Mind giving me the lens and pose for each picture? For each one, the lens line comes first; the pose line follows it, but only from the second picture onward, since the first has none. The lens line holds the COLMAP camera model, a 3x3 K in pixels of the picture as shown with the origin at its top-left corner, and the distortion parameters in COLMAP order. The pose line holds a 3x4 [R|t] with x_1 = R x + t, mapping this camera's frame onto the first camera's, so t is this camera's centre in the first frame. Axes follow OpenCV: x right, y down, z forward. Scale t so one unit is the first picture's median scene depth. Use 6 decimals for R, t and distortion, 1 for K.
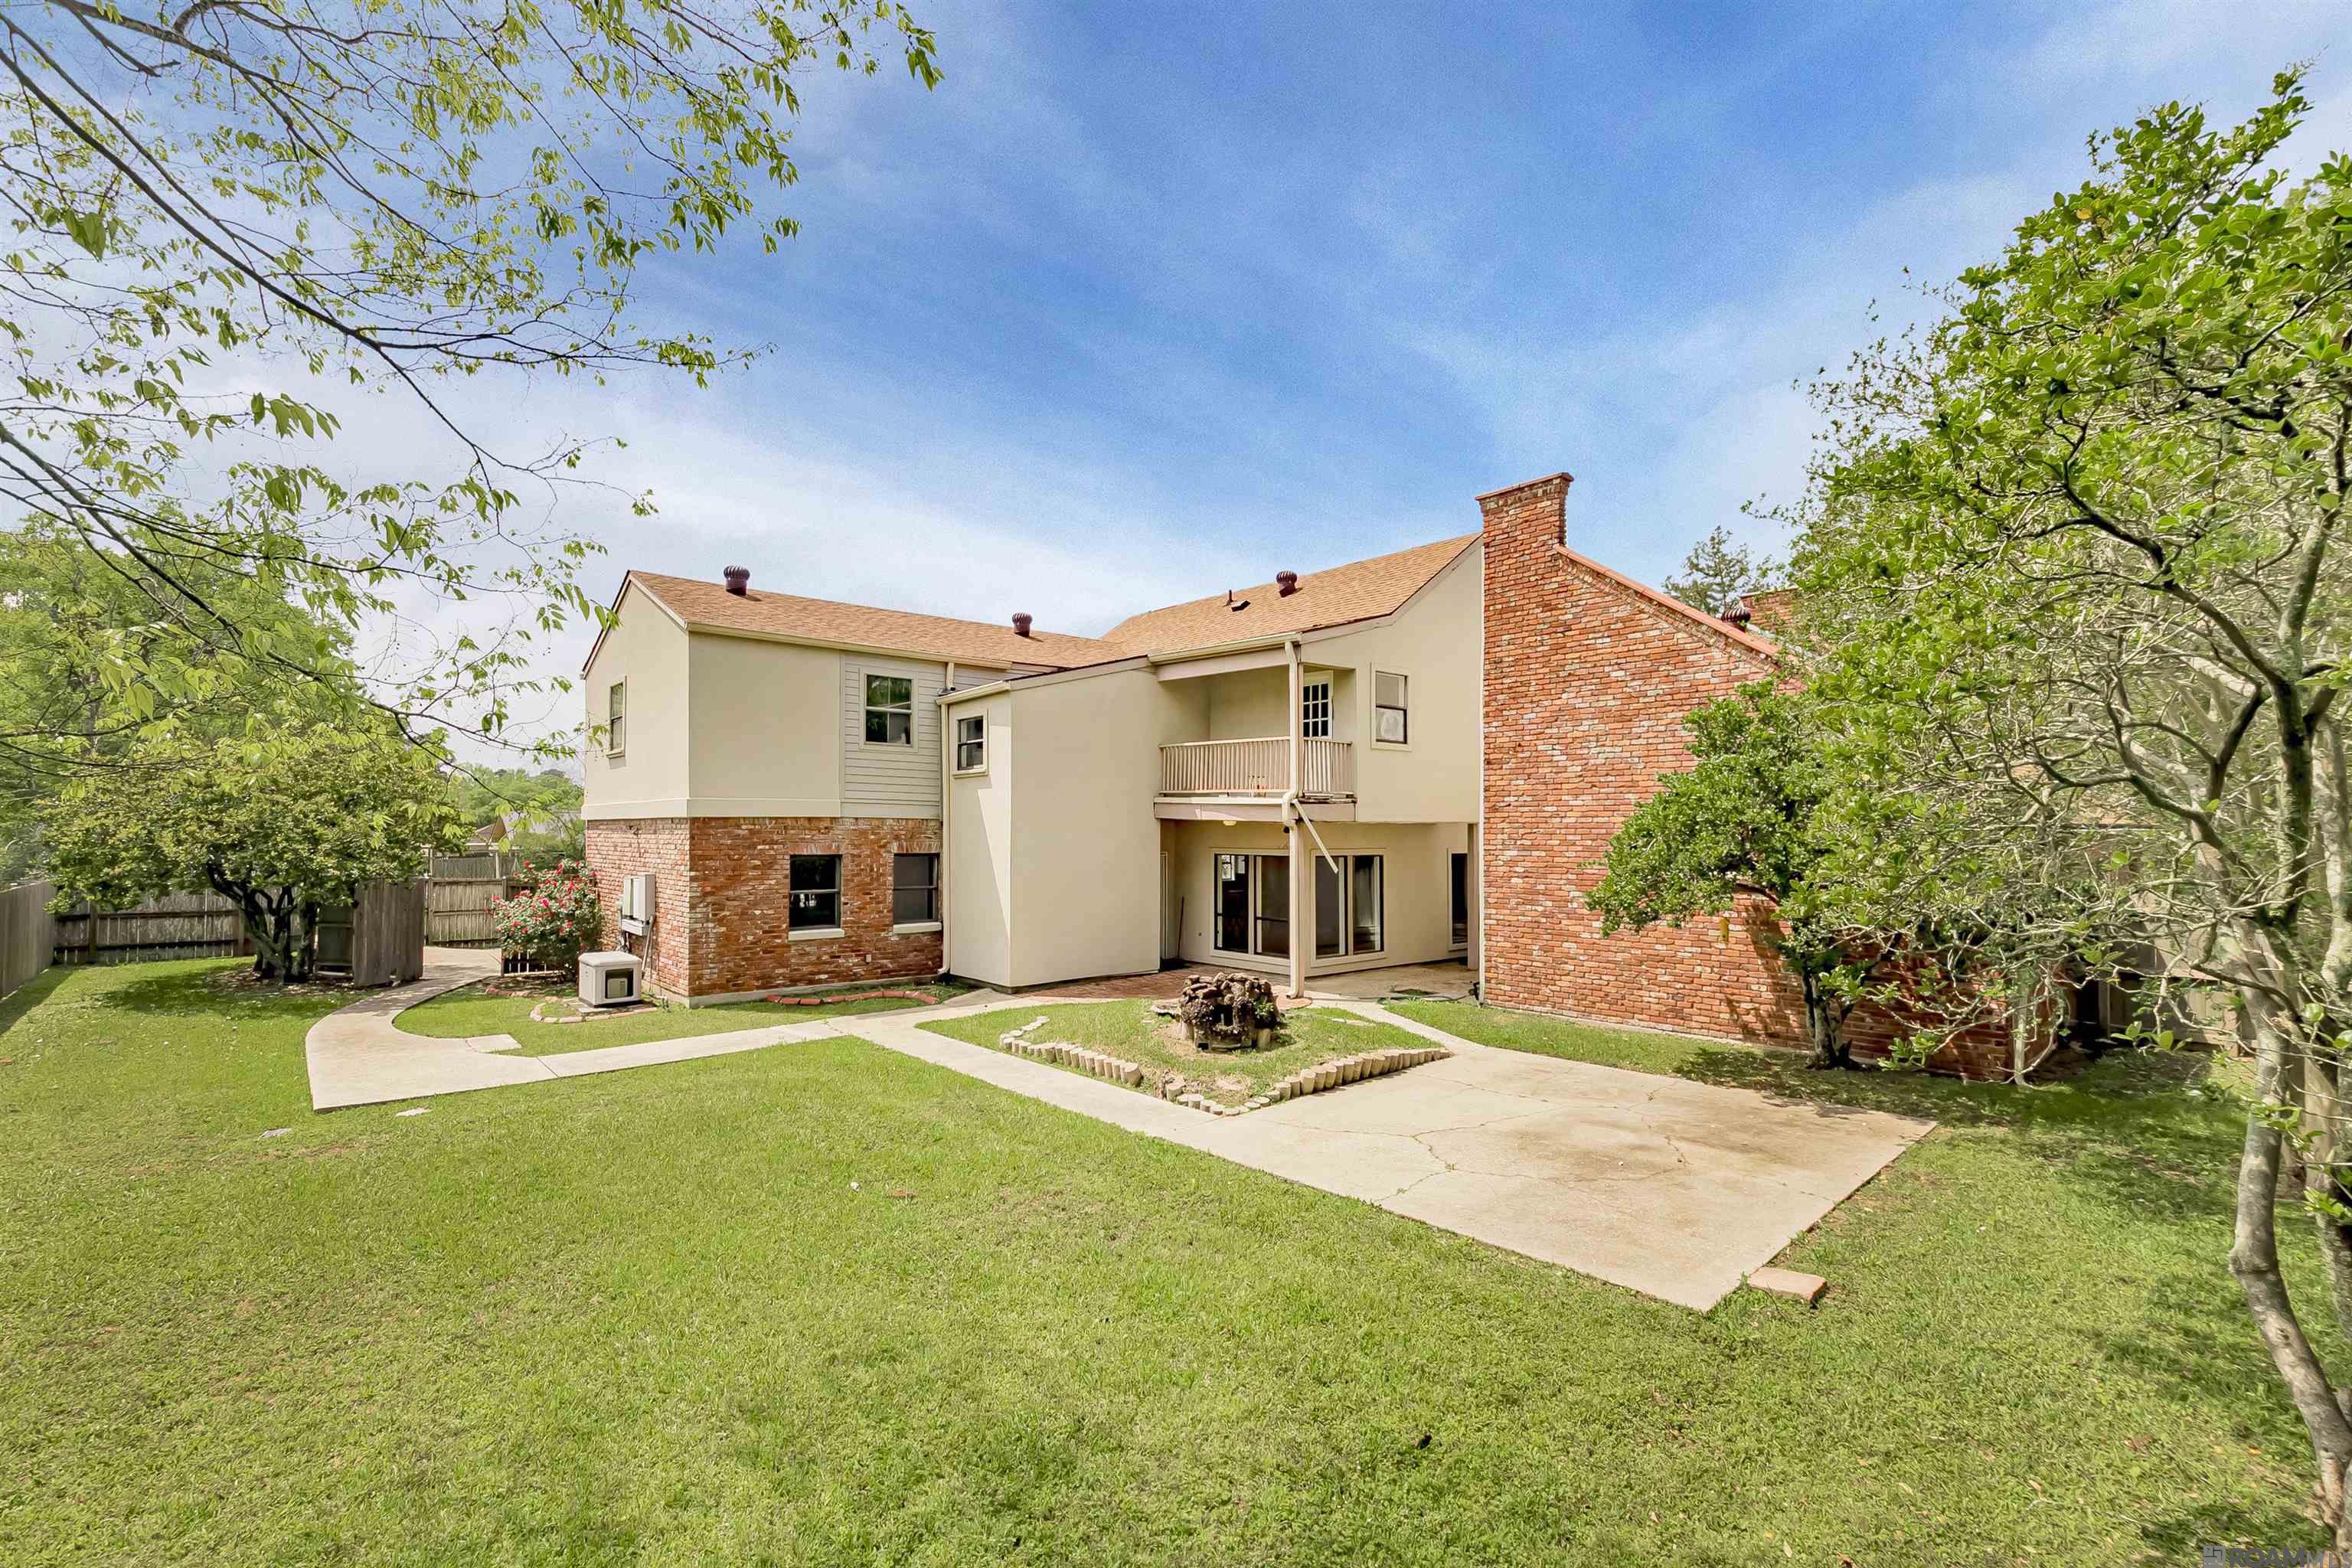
lens RADIAL K [[1057.8, 0, 1174.1], [0, 1057.8, 819.7], [0, 0, 1]] dist [-0.000813, -0.000212]
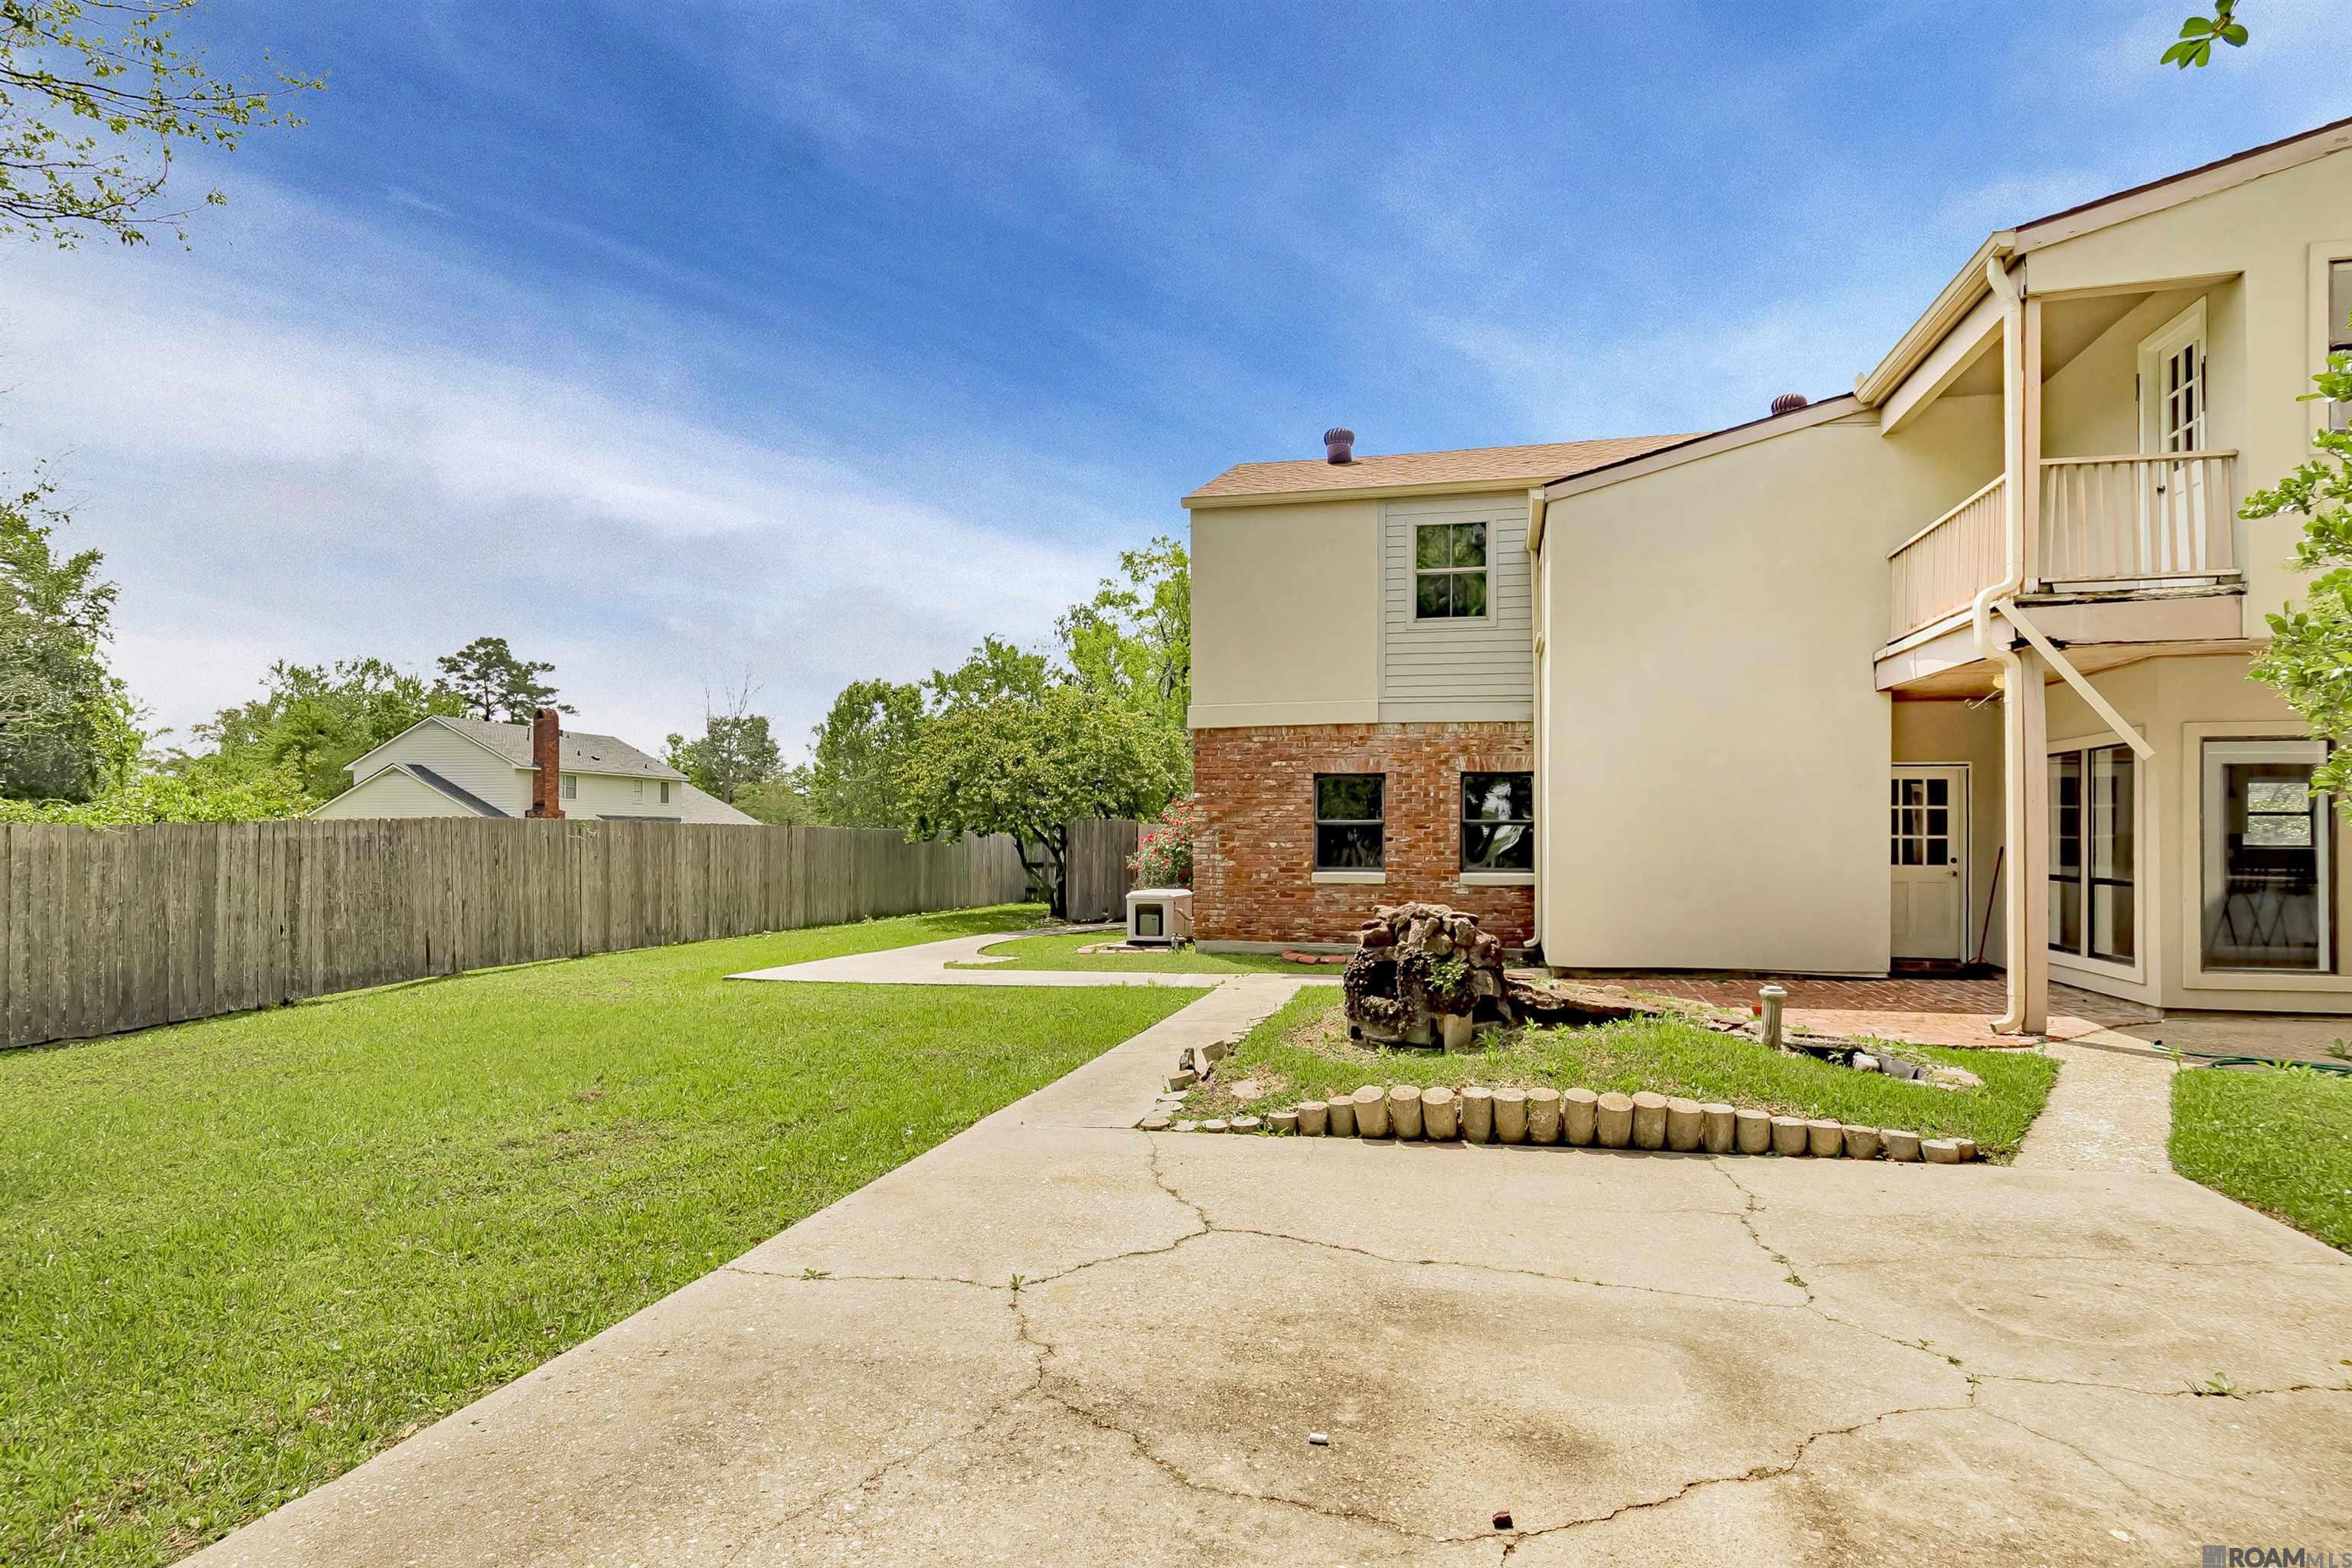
lens RADIAL K [[1269.3, 0, 1186.0], [0, 1269.3, 834.1], [0, 0, 1]] dist [0.003836, 0.000110]
pose [[0.578993, -0.004296, -0.815321, 0.353830], [0.008161, 0.999967, 0.000527, 0.078423], [0.815292, -0.006959, 0.579009, 0.388403]]
